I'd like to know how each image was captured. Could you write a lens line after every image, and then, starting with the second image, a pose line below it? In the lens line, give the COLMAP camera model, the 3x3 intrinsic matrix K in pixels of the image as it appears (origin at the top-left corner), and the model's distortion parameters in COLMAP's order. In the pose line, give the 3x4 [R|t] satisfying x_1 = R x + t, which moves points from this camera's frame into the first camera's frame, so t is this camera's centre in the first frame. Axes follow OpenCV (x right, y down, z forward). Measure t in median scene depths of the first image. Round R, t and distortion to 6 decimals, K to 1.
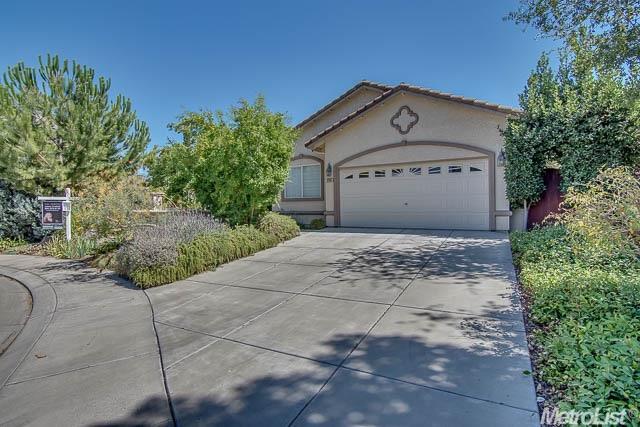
lens RADIAL K [[319.4, 0, 320.3], [0, 319.4, 212.5], [0, 0, 1]] dist [-0.010401, -0.002722]
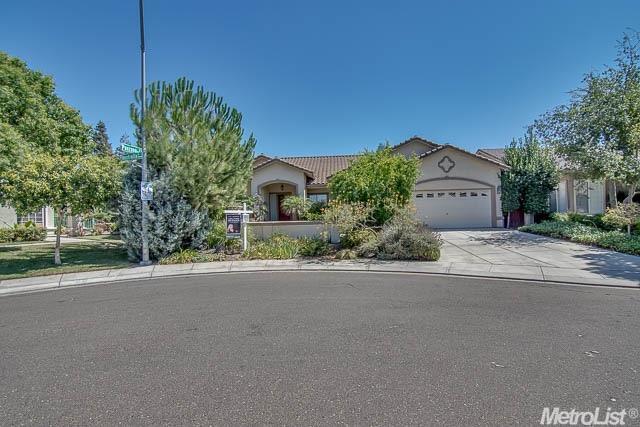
lens RADIAL K [[319.4, 0, 319.0], [0, 319.4, 213.9], [0, 0, 1]] dist [-0.010401, -0.002722]
pose [[0.897711, -0.010866, 0.440450, -1.121555], [0.022171, 0.999543, -0.020529, -0.006836], [-0.440026, 0.028194, 0.897542, -0.222307]]
